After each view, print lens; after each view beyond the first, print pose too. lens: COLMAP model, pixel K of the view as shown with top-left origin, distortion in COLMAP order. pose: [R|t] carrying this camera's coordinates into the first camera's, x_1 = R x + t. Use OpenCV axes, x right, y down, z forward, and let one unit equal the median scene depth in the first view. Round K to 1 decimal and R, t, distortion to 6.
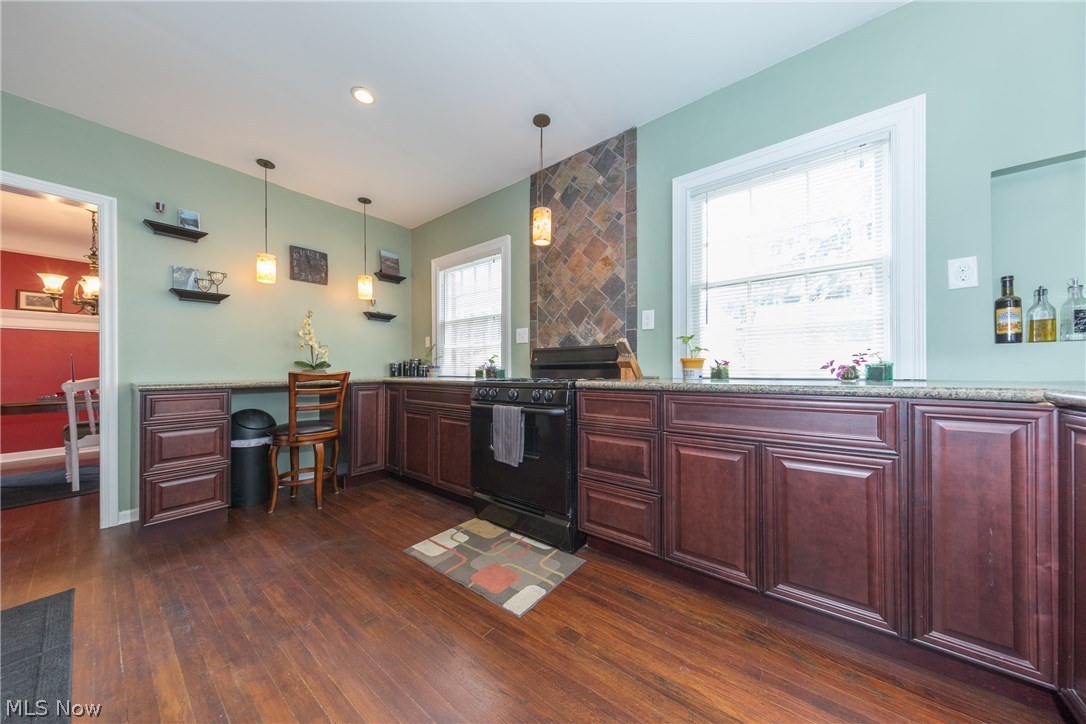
lens RADIAL K [[344.7, 0, 547.9], [0, 344.7, 366.5], [0, 0, 1]] dist [0.004590, -0.000165]
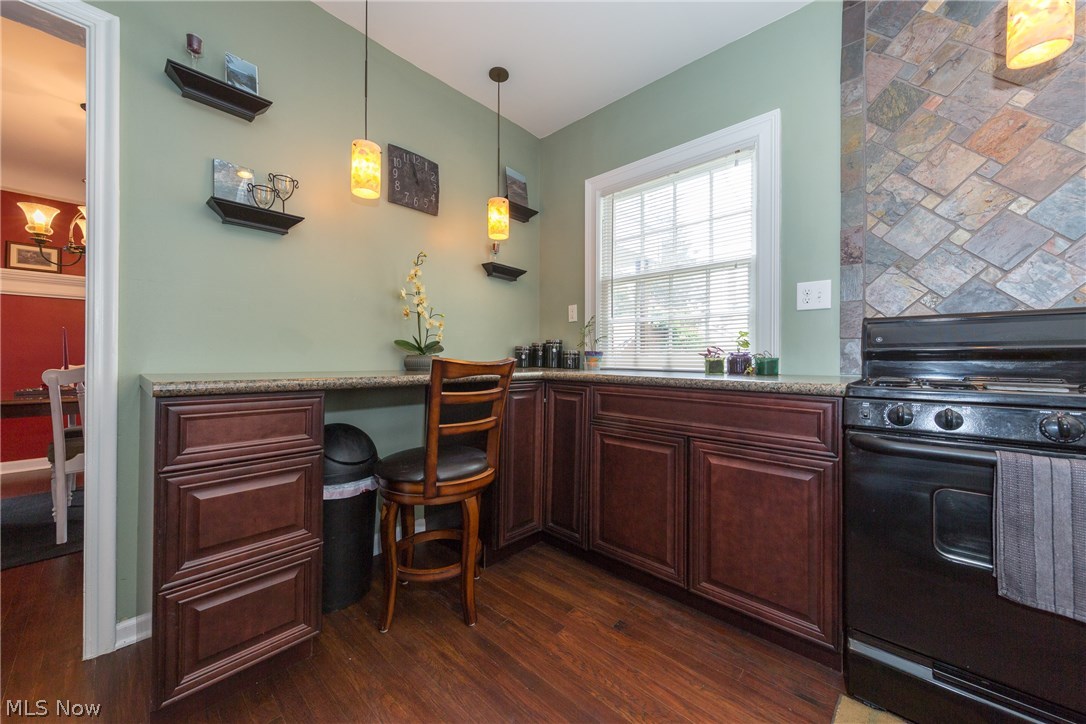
lens RADIAL K [[392.6, 0, 546.5], [0, 392.6, 356.4], [0, 0, 1]] dist [0.002432, -0.000411]
pose [[0.996319, 0.013799, -0.084608, -0.502952], [-0.013642, 0.999904, 0.002434, 0.009224], [0.084633, -0.001270, 0.996411, 0.427814]]
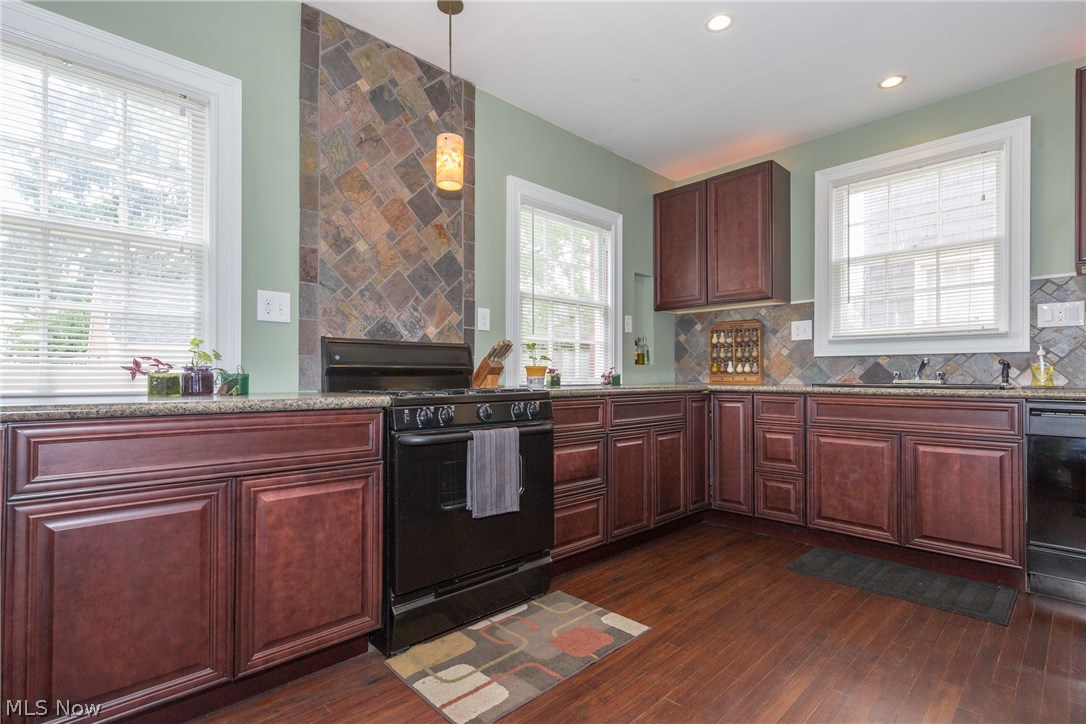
lens RADIAL K [[523.7, 0, 545.3], [0, 523.7, 369.9], [0, 0, 1]] dist [0.002858, 0.000181]
pose [[0.145927, 0.020662, 0.989080, -0.882728], [-0.009266, 0.999767, -0.019519, 0.013550], [-0.989252, -0.006316, 0.146084, 0.594833]]
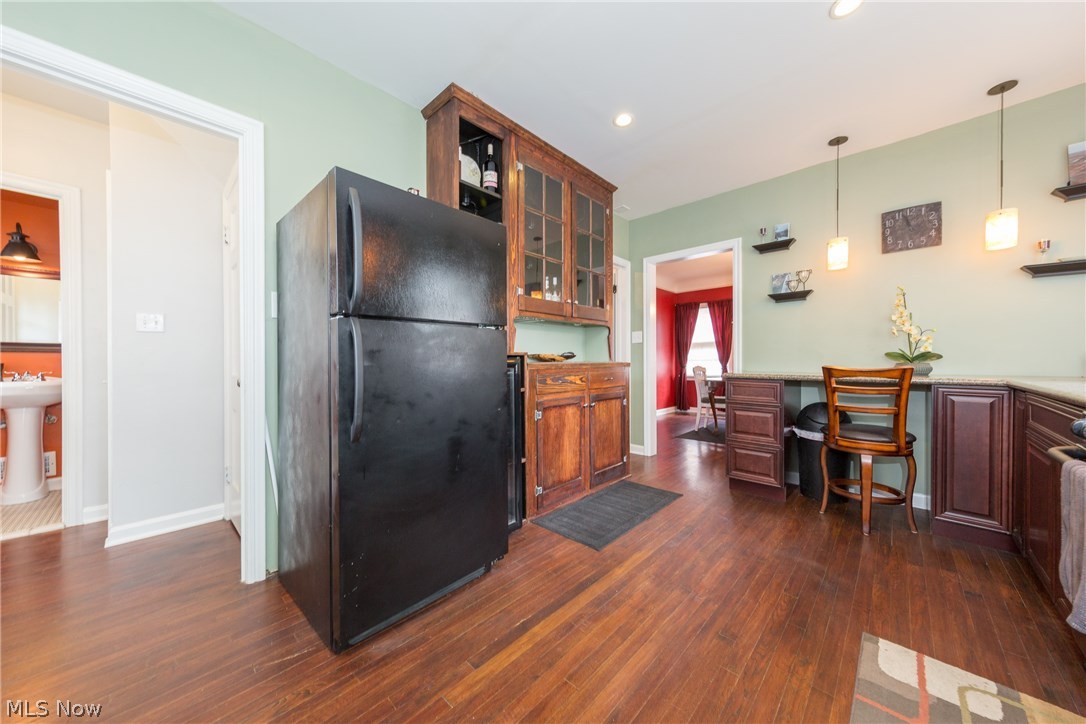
lens RADIAL K [[369.8, 0, 544.6], [0, 369.8, 360.8], [0, 0, 1]] dist [0.002210, 0.000114]
pose [[-0.110497, 0.005785, -0.993860, 0.281889], [0.004836, 0.999974, 0.005283, -0.005104], [0.993865, -0.004223, -0.110522, 0.350469]]
